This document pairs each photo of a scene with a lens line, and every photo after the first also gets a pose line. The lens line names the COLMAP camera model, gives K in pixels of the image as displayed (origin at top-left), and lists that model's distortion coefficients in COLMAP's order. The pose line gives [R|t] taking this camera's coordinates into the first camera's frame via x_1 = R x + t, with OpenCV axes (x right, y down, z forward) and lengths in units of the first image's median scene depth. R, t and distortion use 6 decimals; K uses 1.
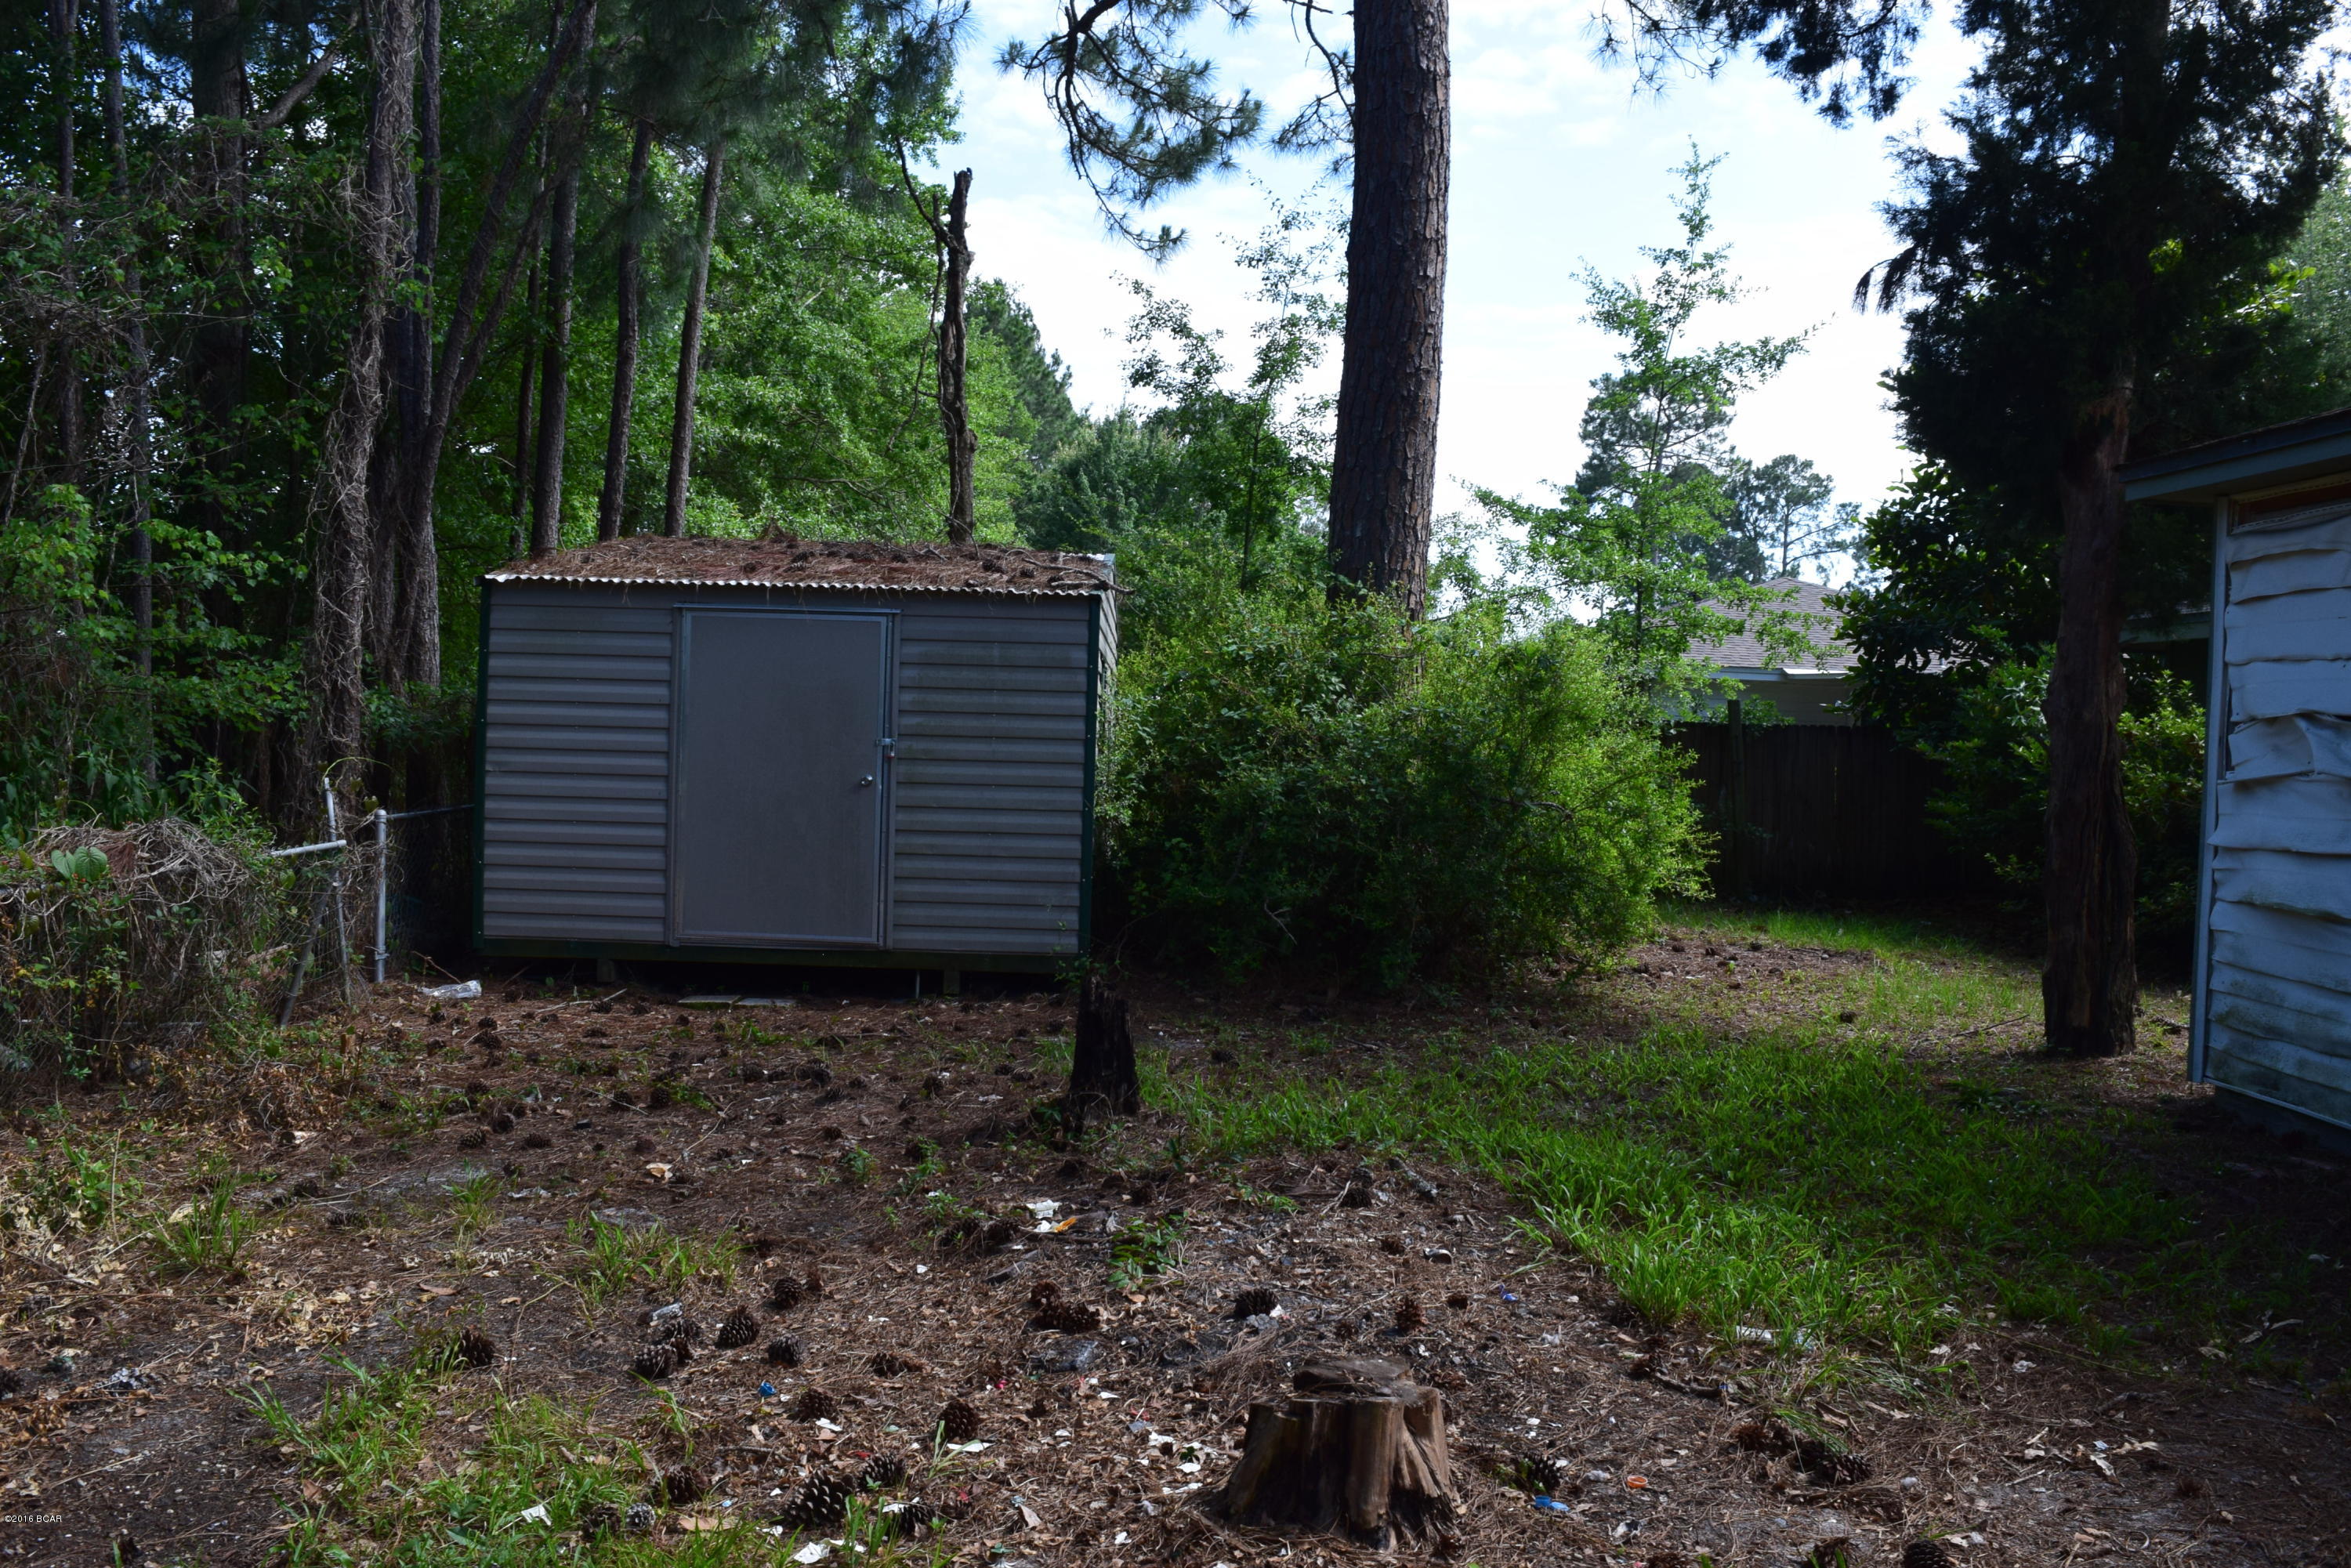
lens RADIAL K [[1868.8, 0, 1175.5], [0, 1868.8, 784.0], [0, 0, 1]] dist [-0.083682, -0.002844]
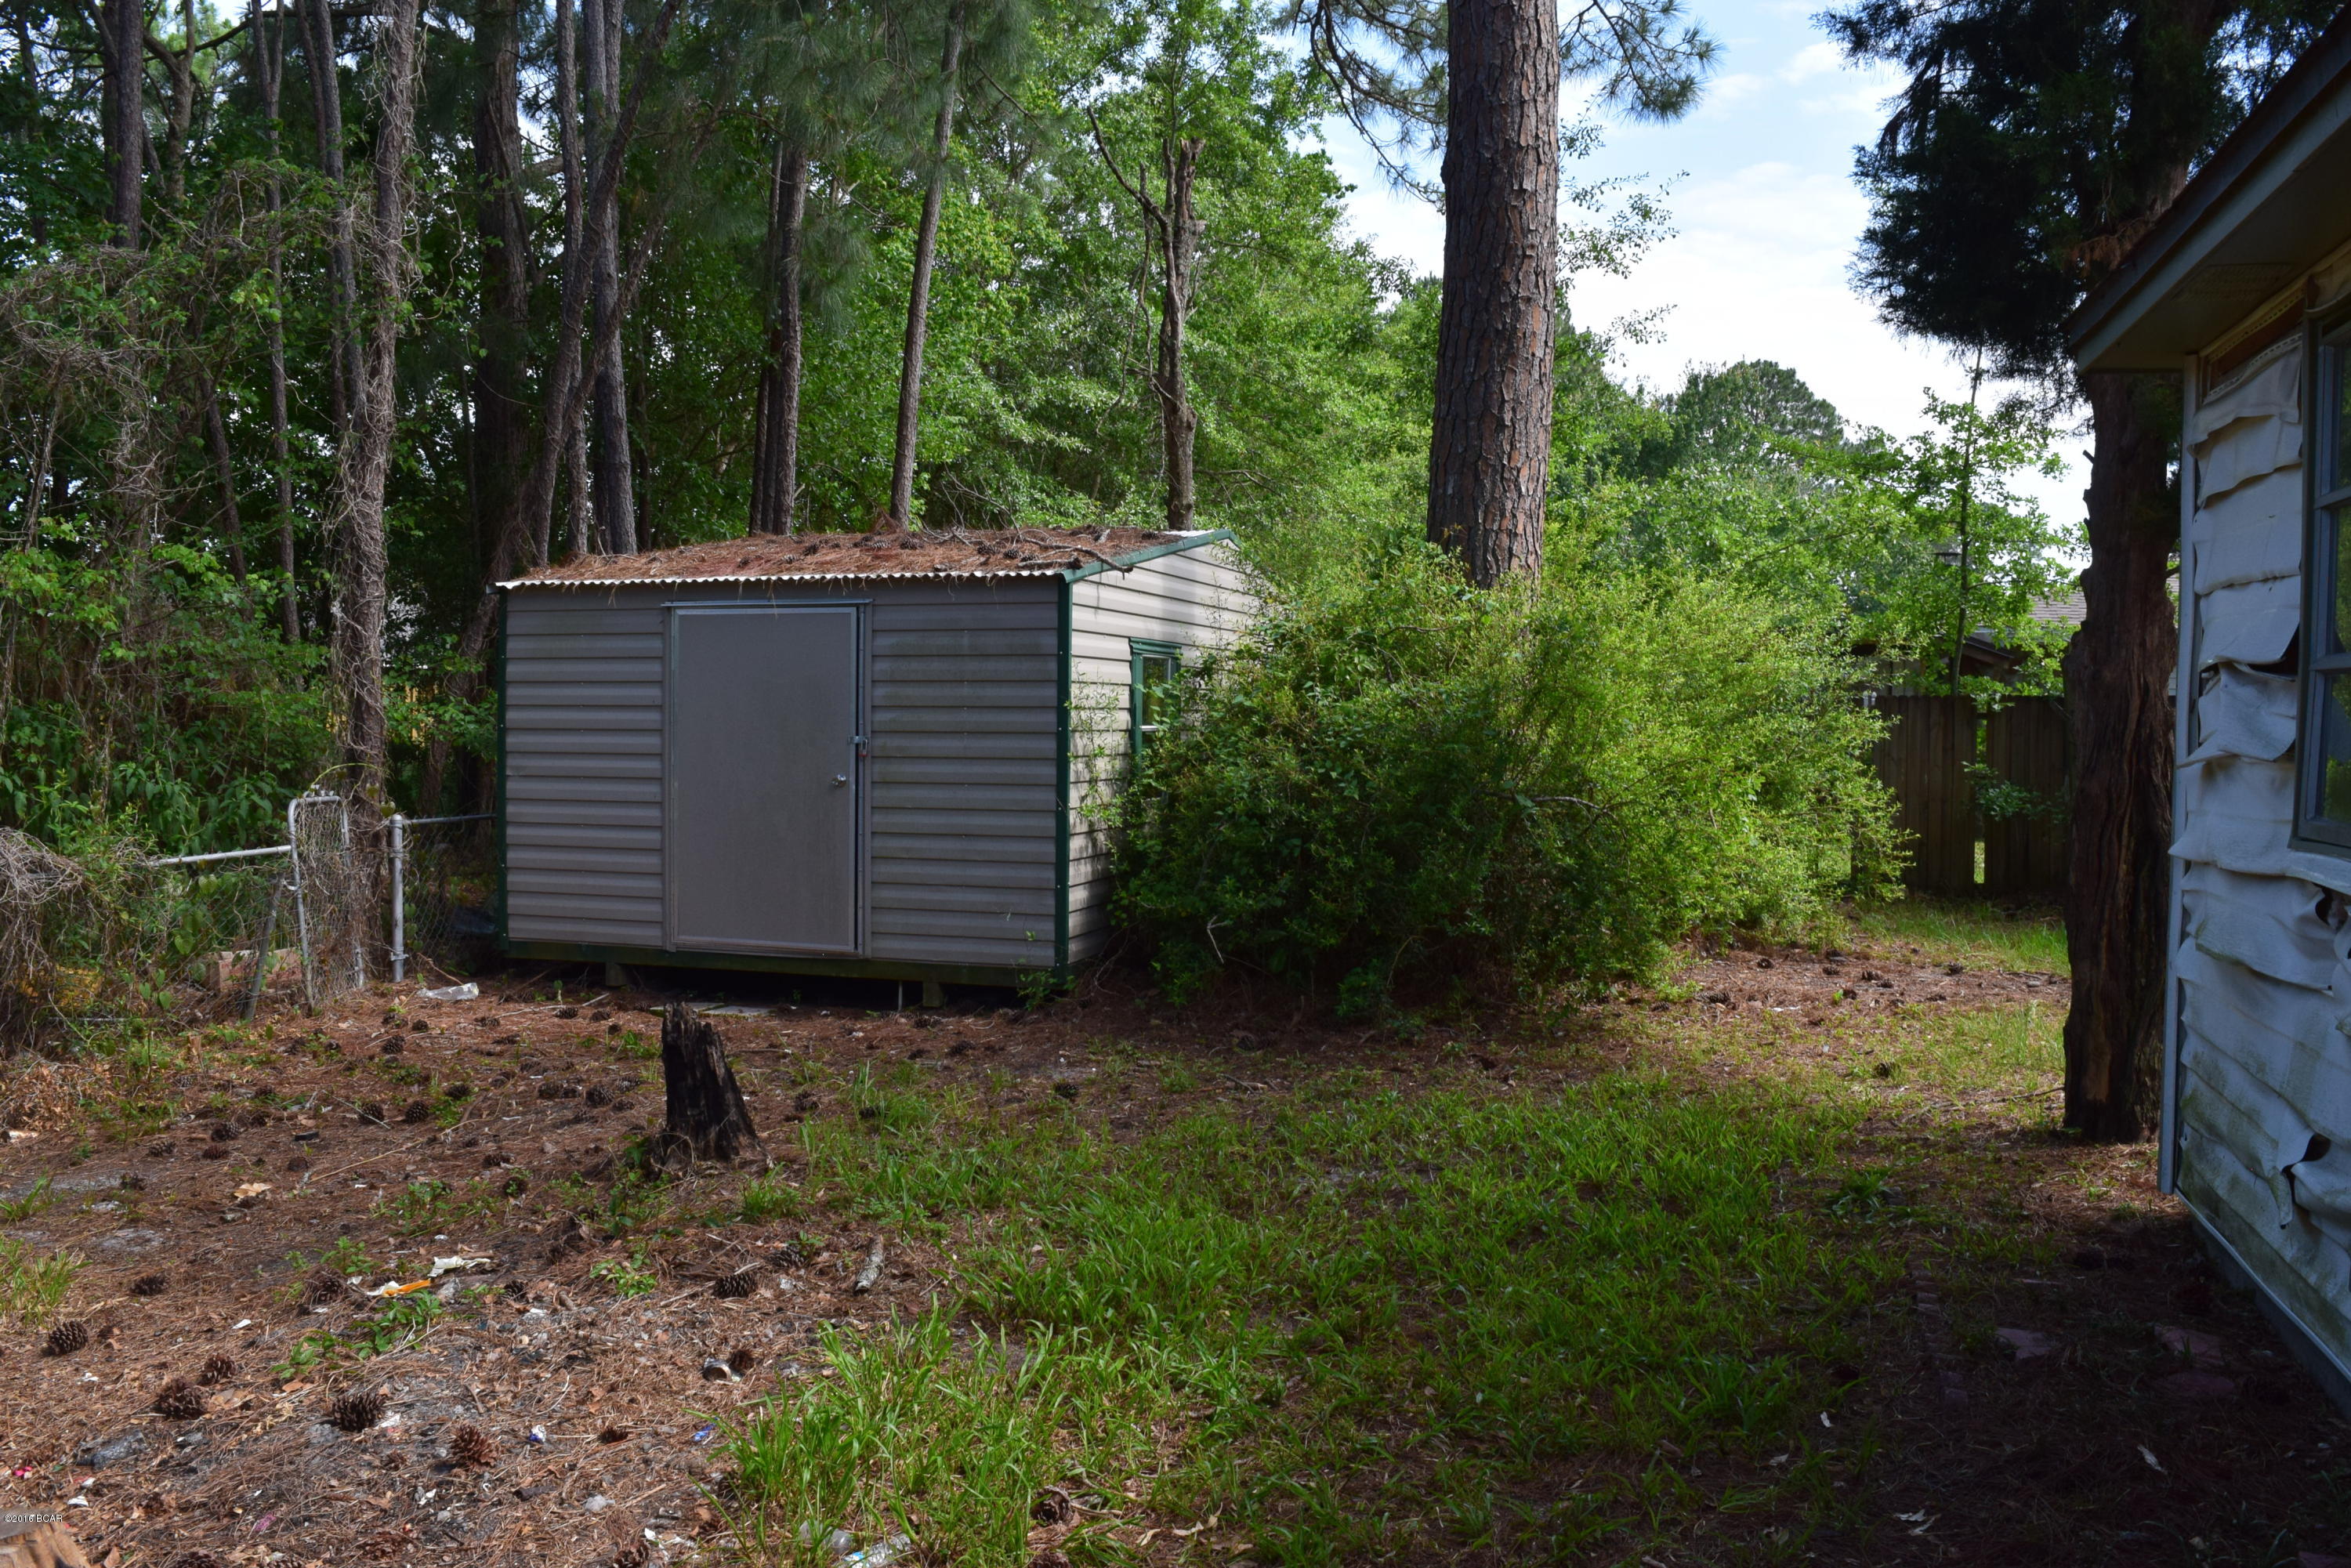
lens RADIAL K [[1868.8, 0, 1175.5], [0, 1868.8, 784.0], [0, 0, 1]] dist [-0.083682, -0.002844]
pose [[0.950391, -0.011457, -0.310847, 0.290943], [0.012935, 0.999913, 0.002692, -0.000416], [0.310789, -0.006579, 0.950456, 0.149057]]
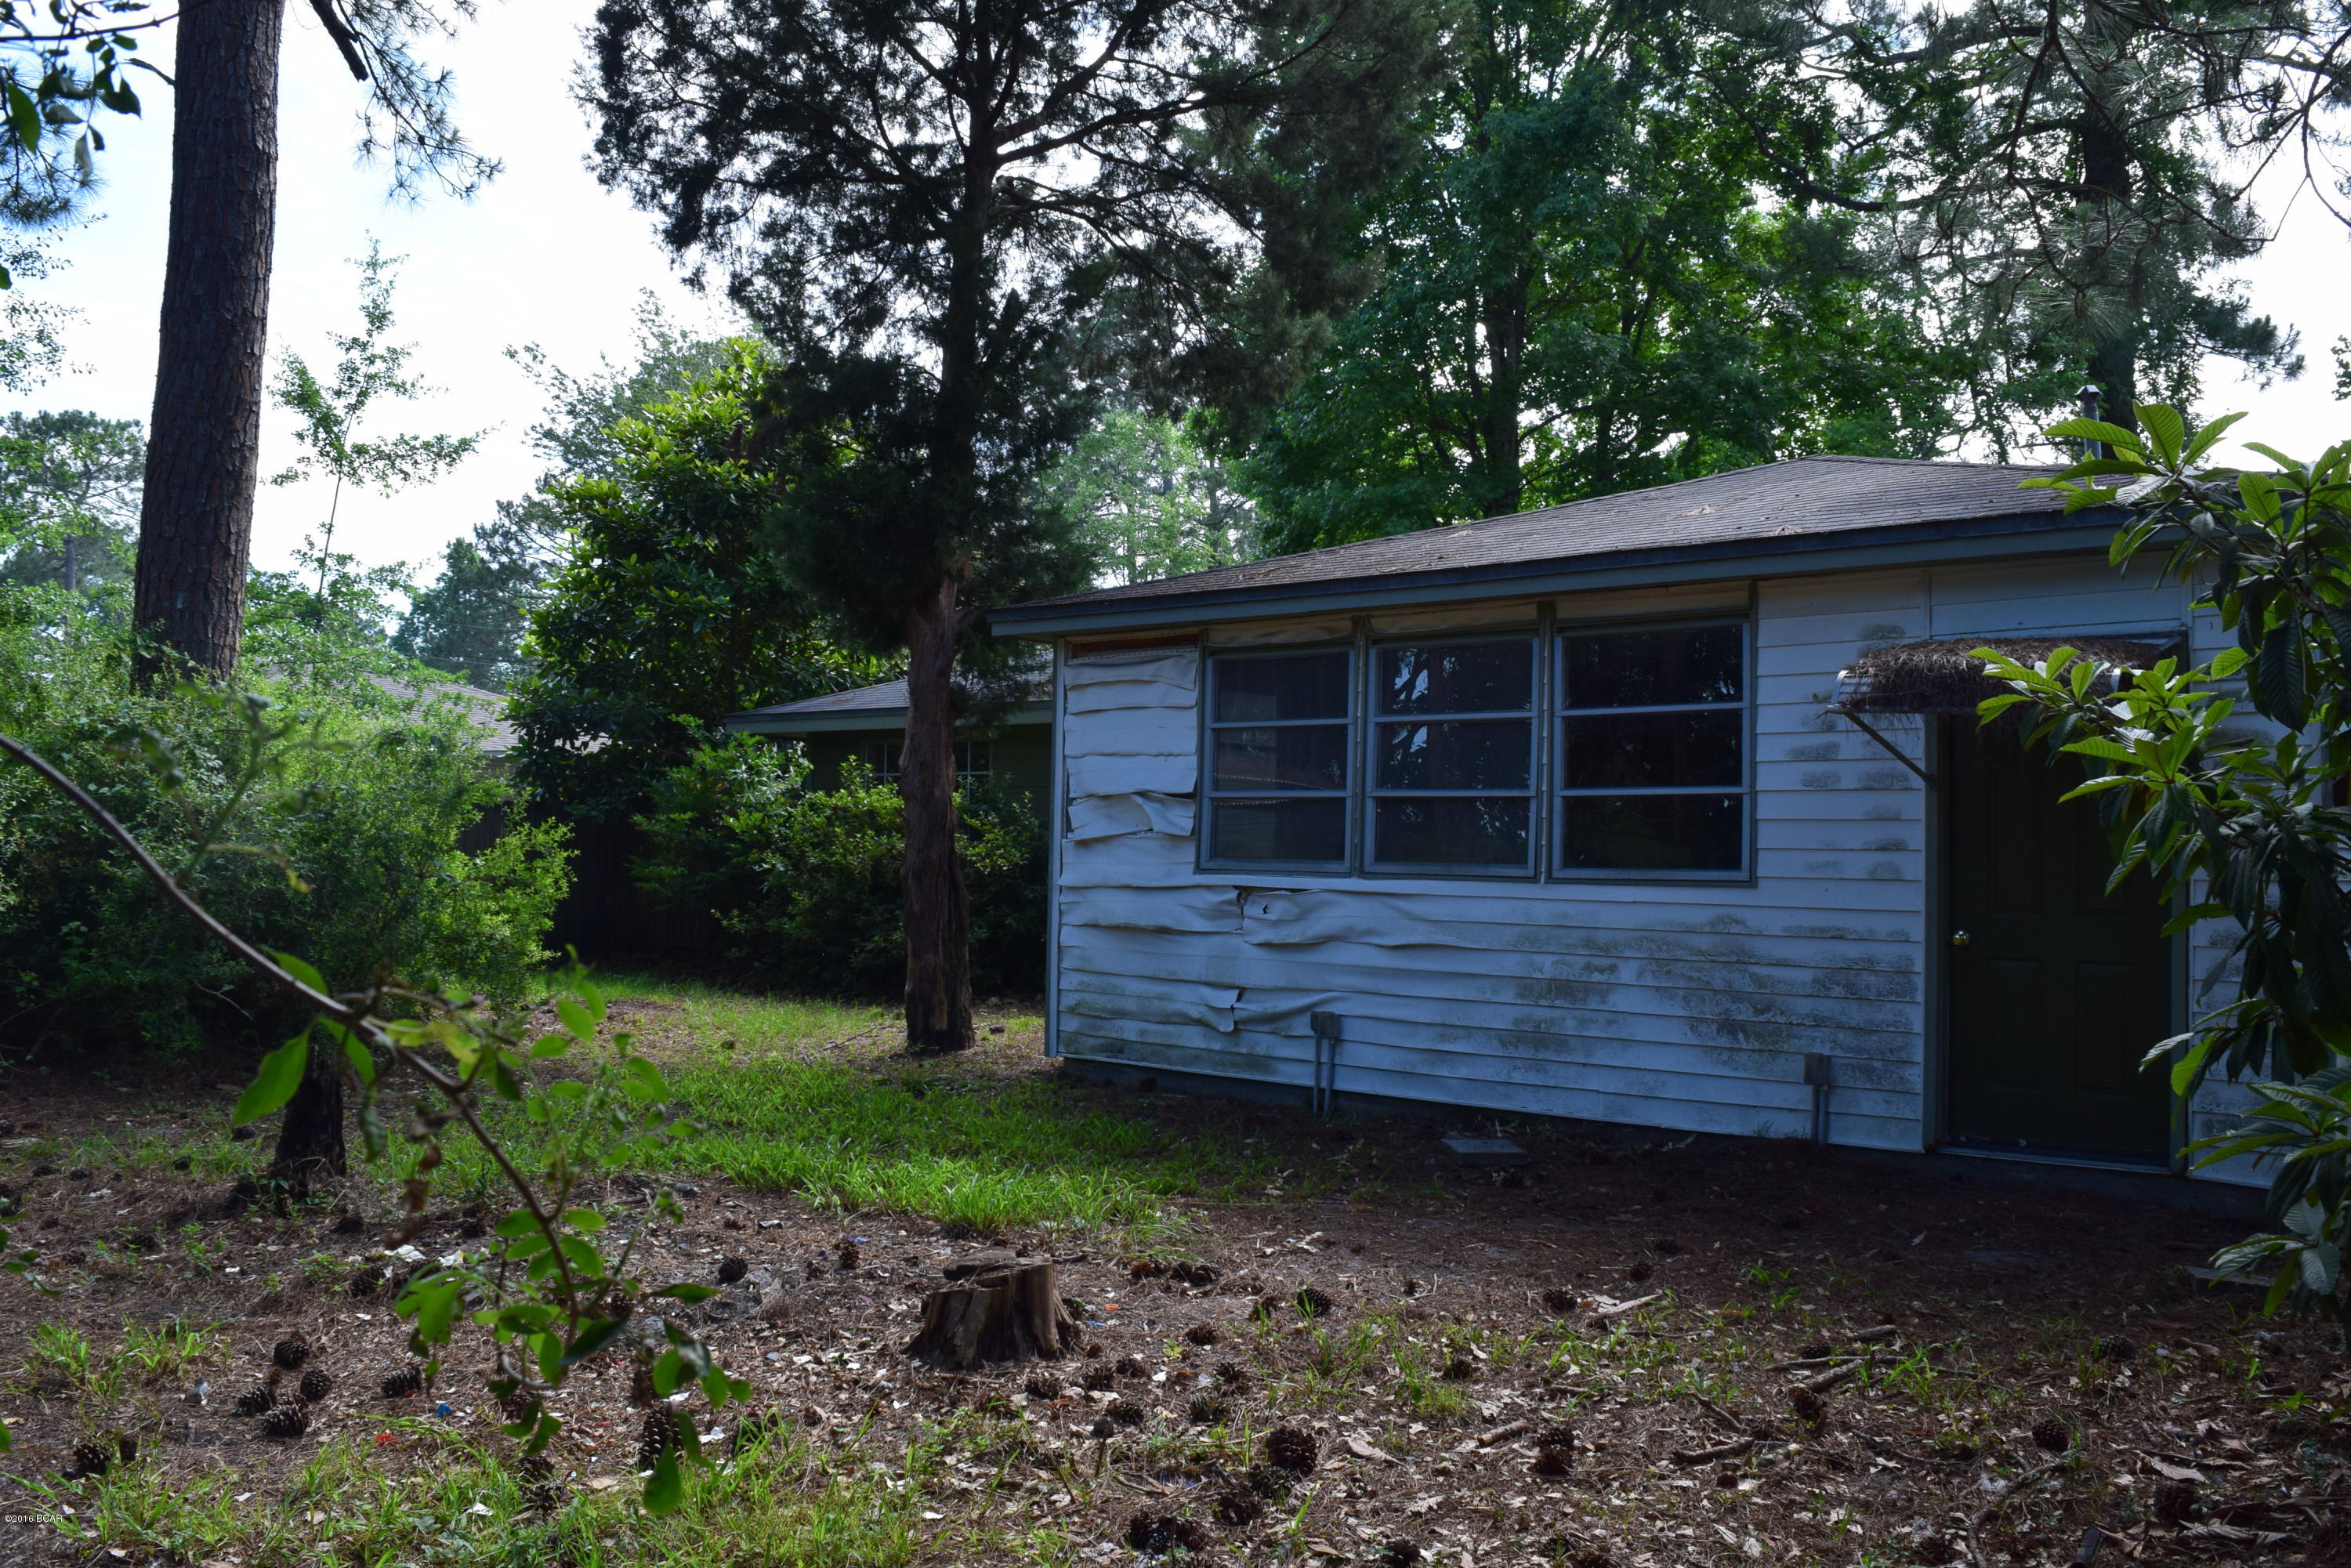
lens RADIAL K [[1868.8, 0, 1175.5], [0, 1868.8, 784.0], [0, 0, 1]] dist [-0.083682, -0.002844]
pose [[0.673514, 0.005281, 0.739155, -0.300829], [0.024370, 0.999272, -0.029346, -0.000182], [-0.738772, 0.037778, 0.672896, -0.026341]]
